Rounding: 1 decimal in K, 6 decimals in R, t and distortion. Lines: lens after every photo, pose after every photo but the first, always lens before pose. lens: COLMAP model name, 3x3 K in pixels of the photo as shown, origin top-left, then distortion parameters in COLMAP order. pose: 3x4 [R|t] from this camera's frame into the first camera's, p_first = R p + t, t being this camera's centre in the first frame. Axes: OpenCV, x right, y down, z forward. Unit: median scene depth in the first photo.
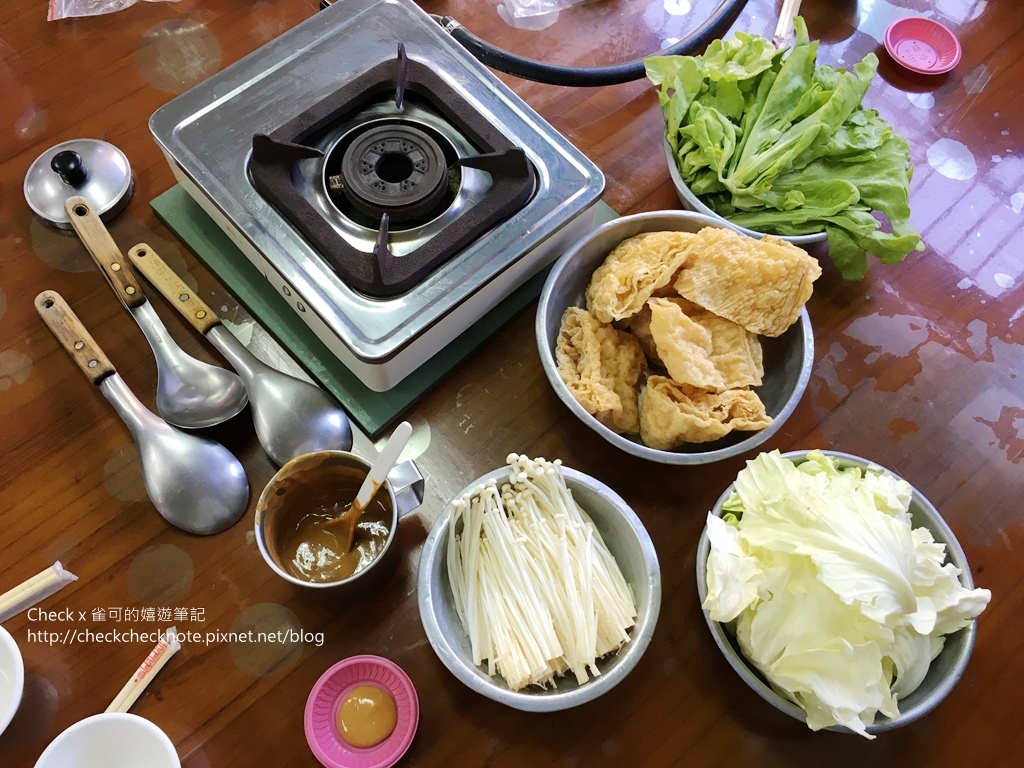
lens RADIAL K [[887.8, 0, 506.0], [0, 887.8, 386.5], [0, 0, 1]] dist [0.063351, -0.087902]
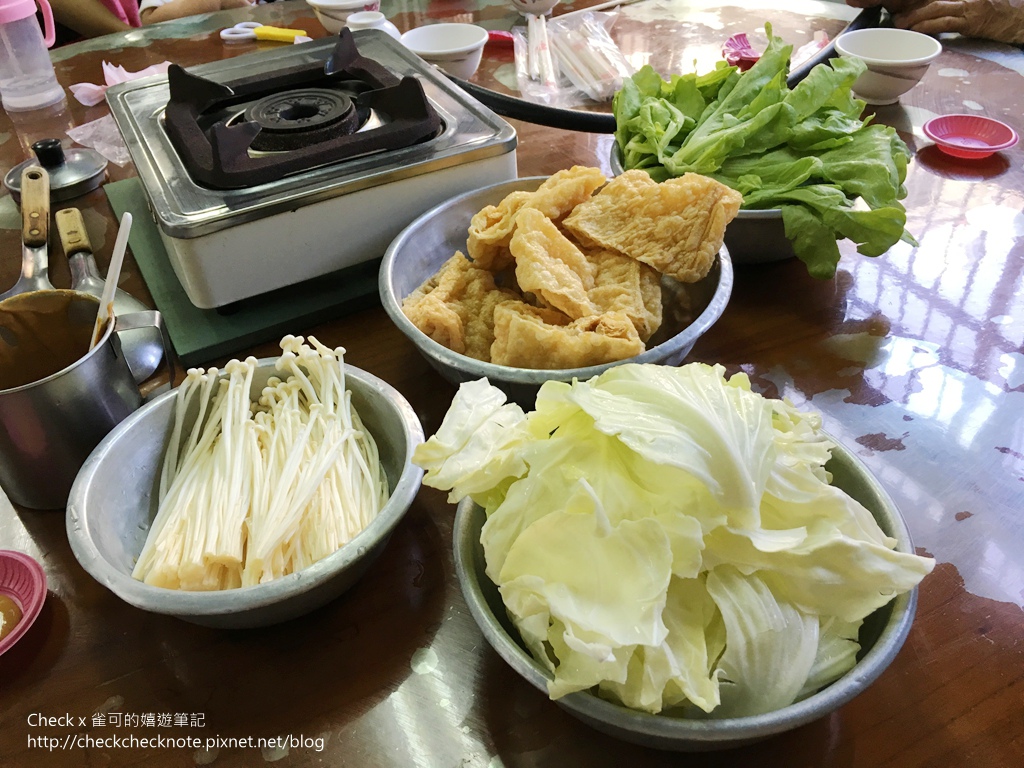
lens RADIAL K [[887.8, 0, 507.3], [0, 887.8, 384.9], [0, 0, 1]] dist [0.063351, -0.087902]
pose [[0.960447, 0.090038, -0.263503, 0.367190], [-0.199469, 0.882739, -0.425422, 0.374105], [0.194300, 0.461156, 0.865784, 0.354367]]
